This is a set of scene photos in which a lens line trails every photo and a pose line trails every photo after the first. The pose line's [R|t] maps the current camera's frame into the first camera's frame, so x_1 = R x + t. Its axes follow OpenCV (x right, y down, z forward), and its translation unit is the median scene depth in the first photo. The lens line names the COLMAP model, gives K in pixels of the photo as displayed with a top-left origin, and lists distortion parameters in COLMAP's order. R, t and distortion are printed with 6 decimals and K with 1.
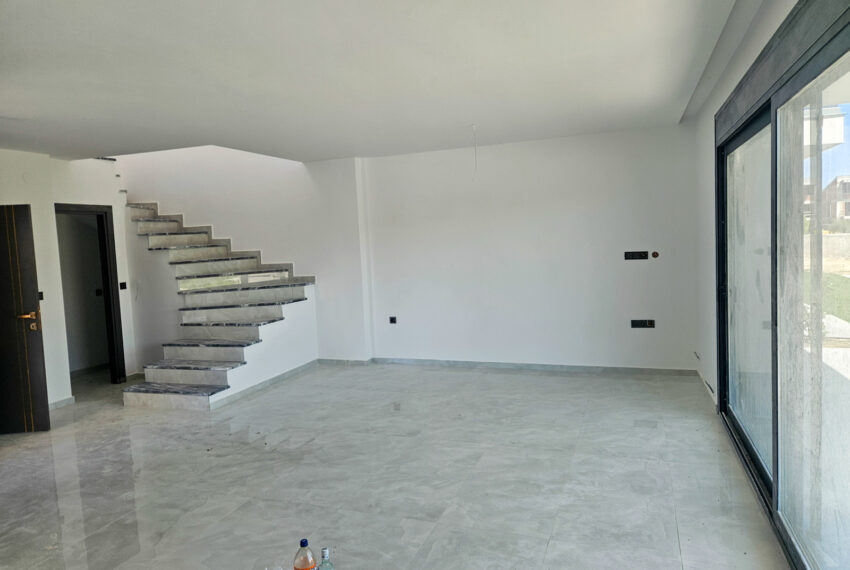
lens RADIAL K [[568.5, 0, 420.4], [0, 568.5, 273.7], [0, 0, 1]] dist [0.066428, -0.052851]
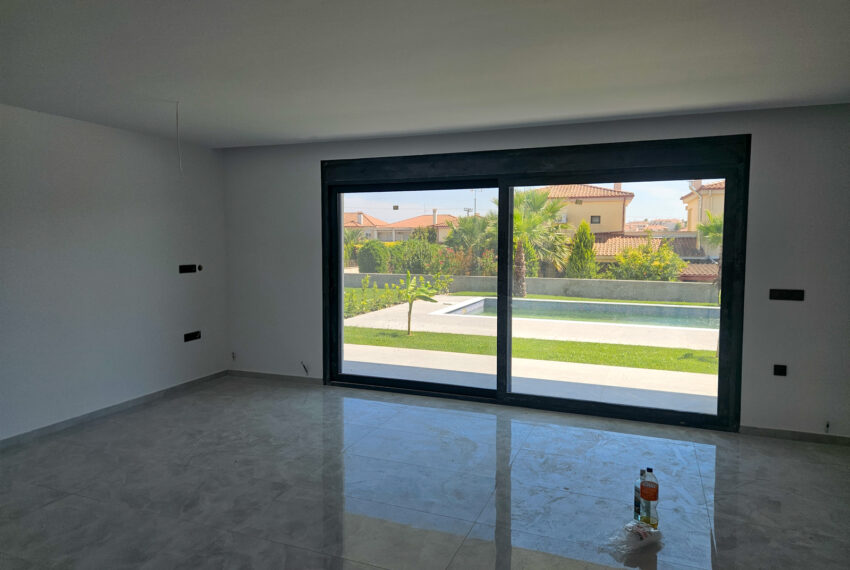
lens RADIAL K [[568.5, 0, 418.8], [0, 568.5, 284.3], [0, 0, 1]] dist [0.066428, -0.052851]
pose [[0.021985, -0.039488, 0.998978, -0.692864], [0.053420, 0.997839, 0.038268, -0.024199], [-0.998330, 0.052524, 0.024047, 0.652828]]
